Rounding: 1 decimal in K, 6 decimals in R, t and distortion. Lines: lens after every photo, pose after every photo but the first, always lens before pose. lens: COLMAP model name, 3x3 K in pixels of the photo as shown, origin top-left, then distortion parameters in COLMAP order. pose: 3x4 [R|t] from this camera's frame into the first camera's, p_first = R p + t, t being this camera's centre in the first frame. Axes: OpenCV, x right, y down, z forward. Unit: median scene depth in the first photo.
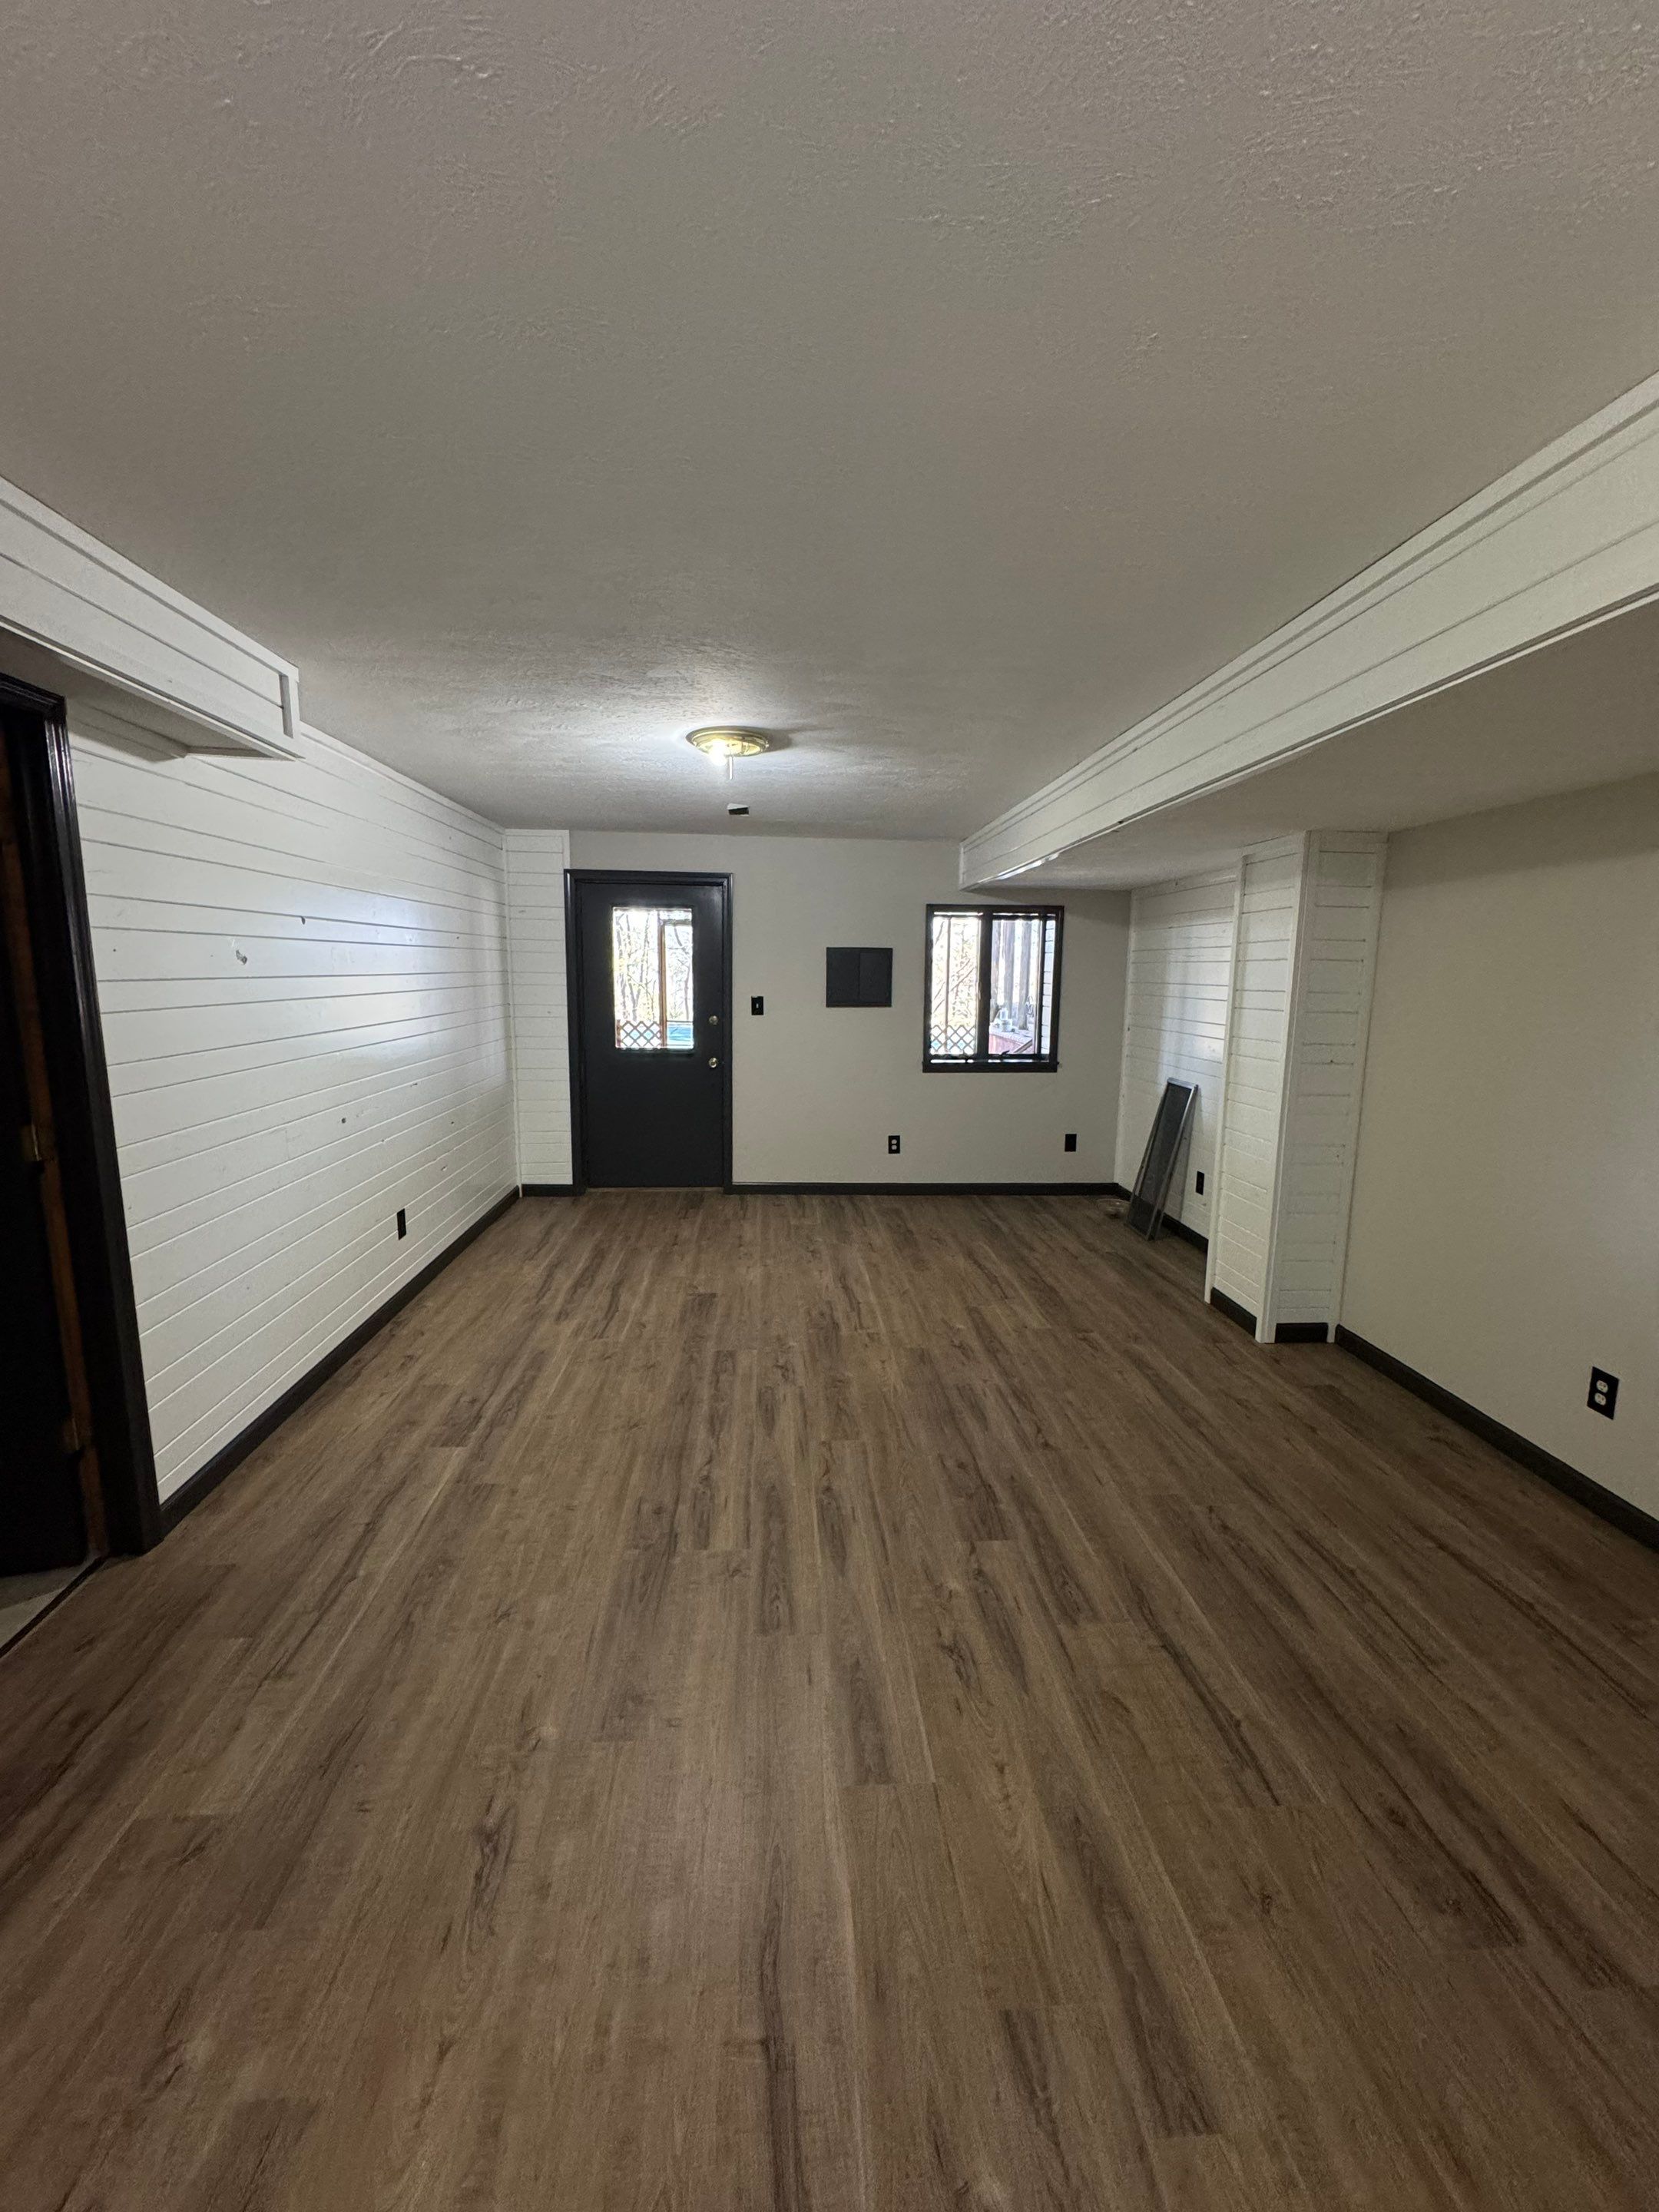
lens RADIAL K [[877.5, 0, 829.5], [0, 877.5, 1106.0], [0, 0, 1]] dist [-0.006342, 0.000939]
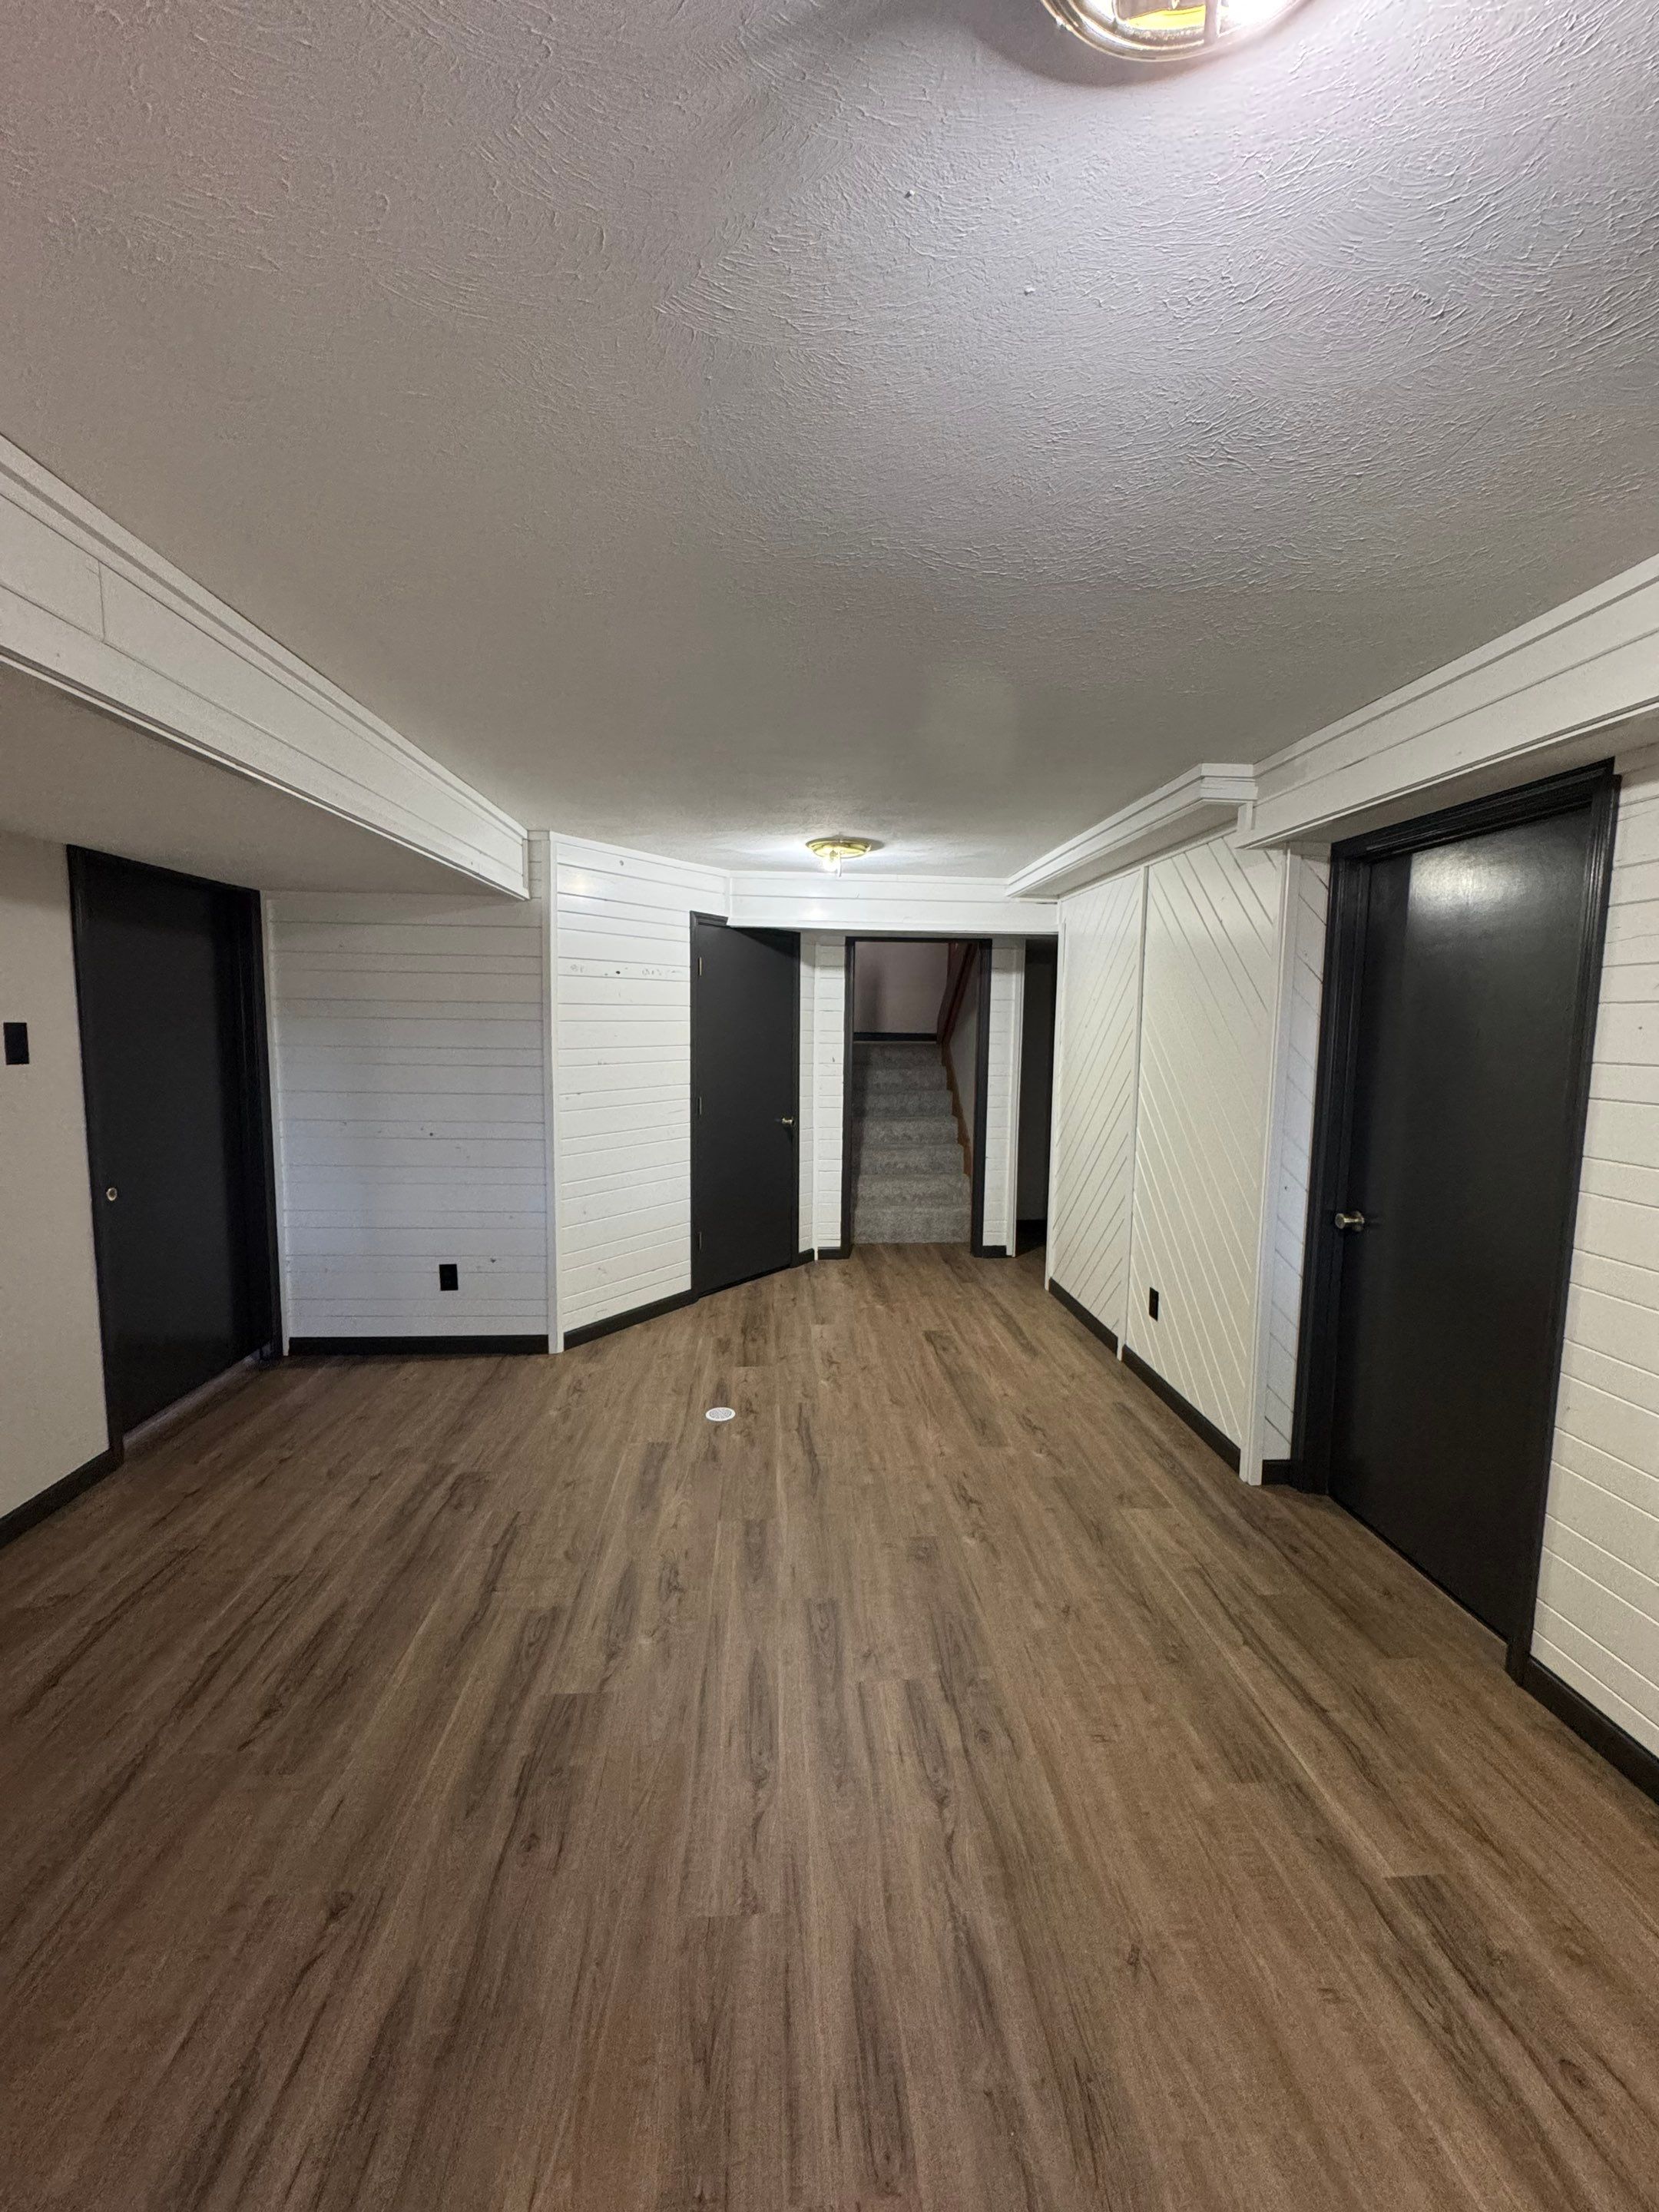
lens RADIAL K [[877.5, 0, 829.5], [0, 877.5, 1106.0], [0, 0, 1]] dist [-0.006342, 0.000939]
pose [[-0.999754, -0.022040, 0.002428, -0.051785], [-0.020744, 0.968348, 0.248741, -0.274370], [-0.007833, 0.248630, -0.968567, 1.688507]]
